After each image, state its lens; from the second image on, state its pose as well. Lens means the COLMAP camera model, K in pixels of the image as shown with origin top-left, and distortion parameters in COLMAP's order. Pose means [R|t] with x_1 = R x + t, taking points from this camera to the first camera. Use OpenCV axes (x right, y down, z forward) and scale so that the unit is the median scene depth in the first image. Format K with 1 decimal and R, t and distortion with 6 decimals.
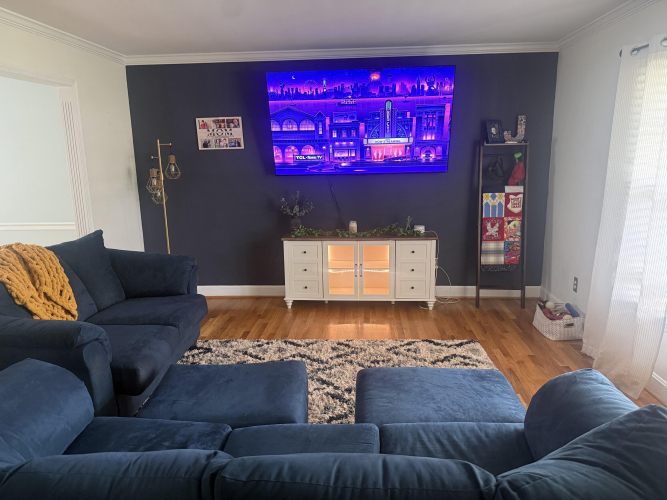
lens RADIAL K [[470.6, 0, 338.9], [0, 470.6, 252.7], [0, 0, 1]] dist [0.072229, -0.092606]
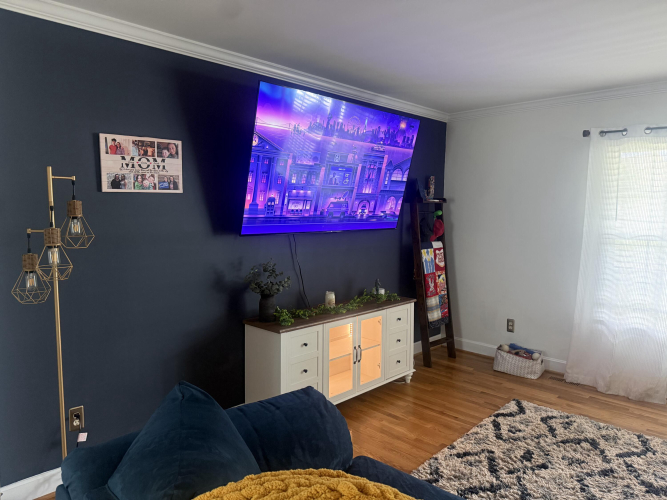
lens RADIAL K [[470.6, 0, 334.3], [0, 470.6, 247.0], [0, 0, 1]] dist [0.072229, -0.092606]
pose [[0.646393, -0.038833, 0.762016, -0.544650], [0.142396, 0.987298, -0.070477, -0.084328], [-0.749600, 0.154064, 0.643712, 0.487342]]
